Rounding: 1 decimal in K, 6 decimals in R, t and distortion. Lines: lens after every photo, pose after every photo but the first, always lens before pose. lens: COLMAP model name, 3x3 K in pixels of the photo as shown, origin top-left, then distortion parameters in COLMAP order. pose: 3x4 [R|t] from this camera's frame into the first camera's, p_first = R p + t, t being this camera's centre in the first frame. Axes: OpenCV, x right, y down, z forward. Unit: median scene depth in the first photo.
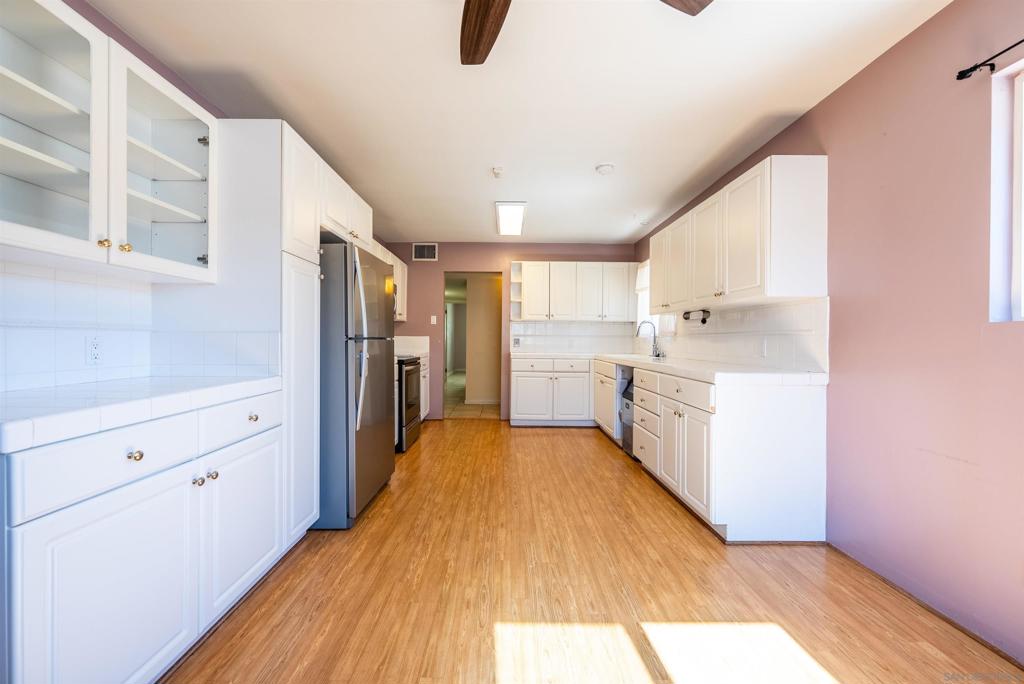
lens RADIAL K [[418.9, 0, 512.0], [0, 418.9, 342.0], [0, 0, 1]] dist [0.000725, 0.000080]
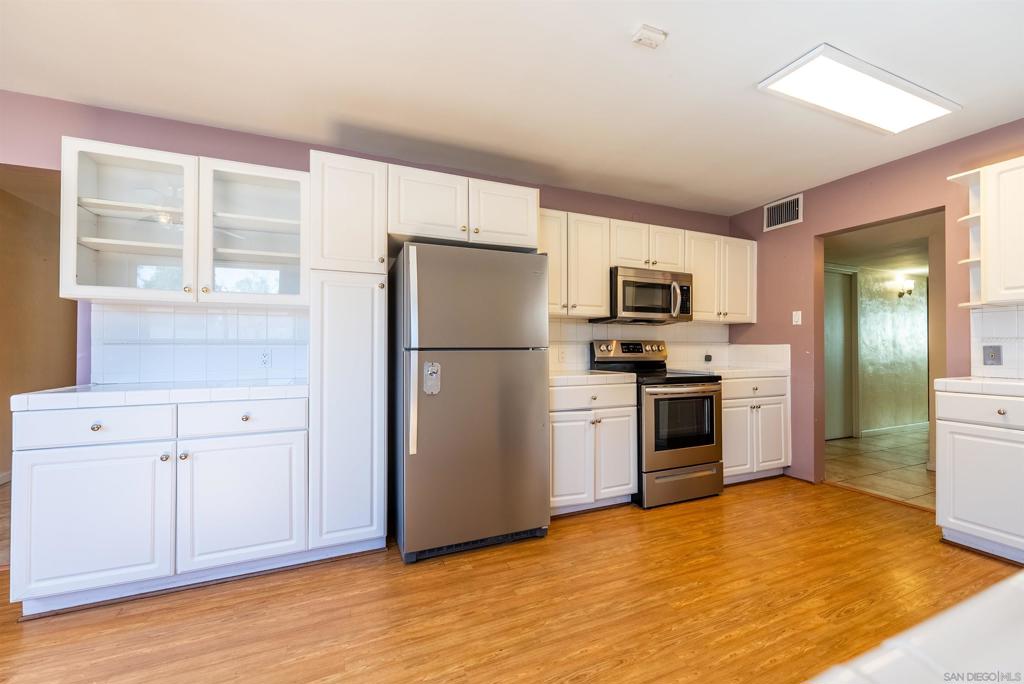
lens RADIAL K [[418.9, 0, 512.0], [0, 418.9, 342.0], [0, 0, 1]] dist [0.000725, 0.000080]
pose [[0.382315, -0.020087, -0.923814, 0.358952], [-0.001708, 0.999747, -0.022445, -0.002995], [0.924030, 0.010159, 0.382184, 0.588573]]
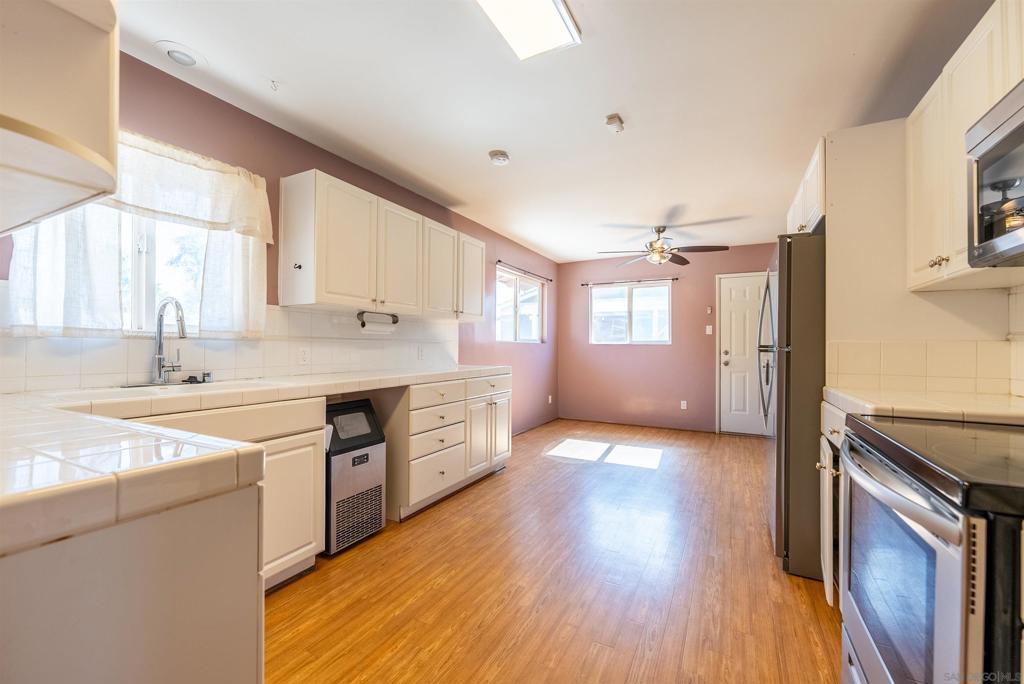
lens RADIAL K [[409.3, 0, 512.0], [0, 409.3, 342.0], [0, 0, 1]] dist [0.001903, 0.000139]
pose [[-0.874417, -0.001792, 0.485173, -0.210273], [-0.006117, 0.999954, -0.007330, -0.009962], [-0.485137, -0.009377, -0.874388, 1.589802]]
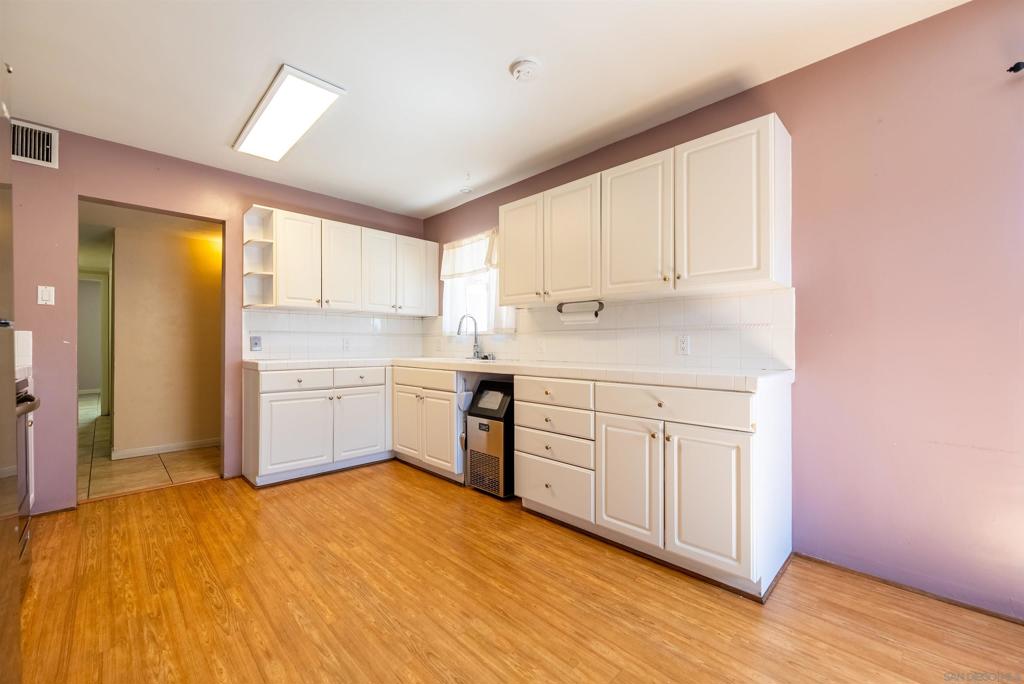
lens RADIAL K [[411.8, 0, 518.9], [0, 411.8, 342.8], [0, 0, 1]] dist [-0.000531, -0.000247]
pose [[0.715272, -0.004490, 0.698831, -0.209935], [0.007654, 0.999970, -0.001409, 0.006265], [-0.698804, 0.006357, 0.715285, 0.503512]]
